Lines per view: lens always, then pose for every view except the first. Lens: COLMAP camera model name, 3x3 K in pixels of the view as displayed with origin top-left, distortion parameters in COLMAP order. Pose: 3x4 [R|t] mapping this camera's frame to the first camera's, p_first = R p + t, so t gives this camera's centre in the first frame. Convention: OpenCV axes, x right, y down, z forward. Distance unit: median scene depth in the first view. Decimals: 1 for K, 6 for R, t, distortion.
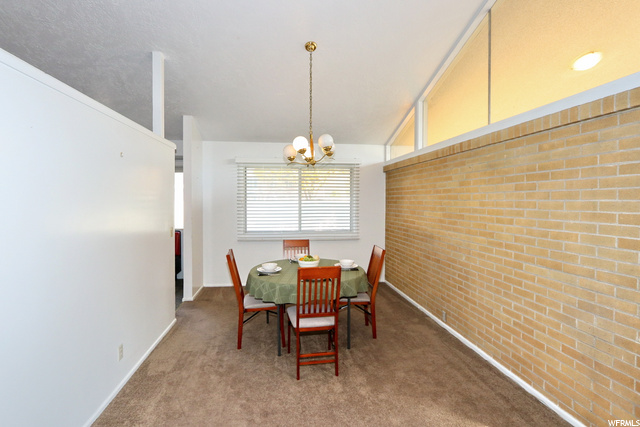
lens RADIAL K [[306.1, 0, 307.6], [0, 306.1, 210.8], [0, 0, 1]] dist [-0.002780, 0.000057]
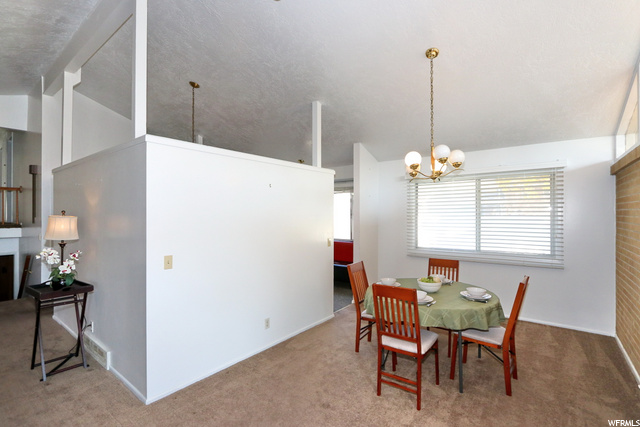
lens RADIAL K [[302.2, 0, 318.9], [0, 302.2, 216.6], [0, 0, 1]] dist [-0.001814, -0.000105]
pose [[0.719771, 0.003314, -0.694204, 0.395906], [-0.021732, 0.999606, -0.017761, -0.011144], [0.693872, 0.027870, 0.719559, 0.101441]]
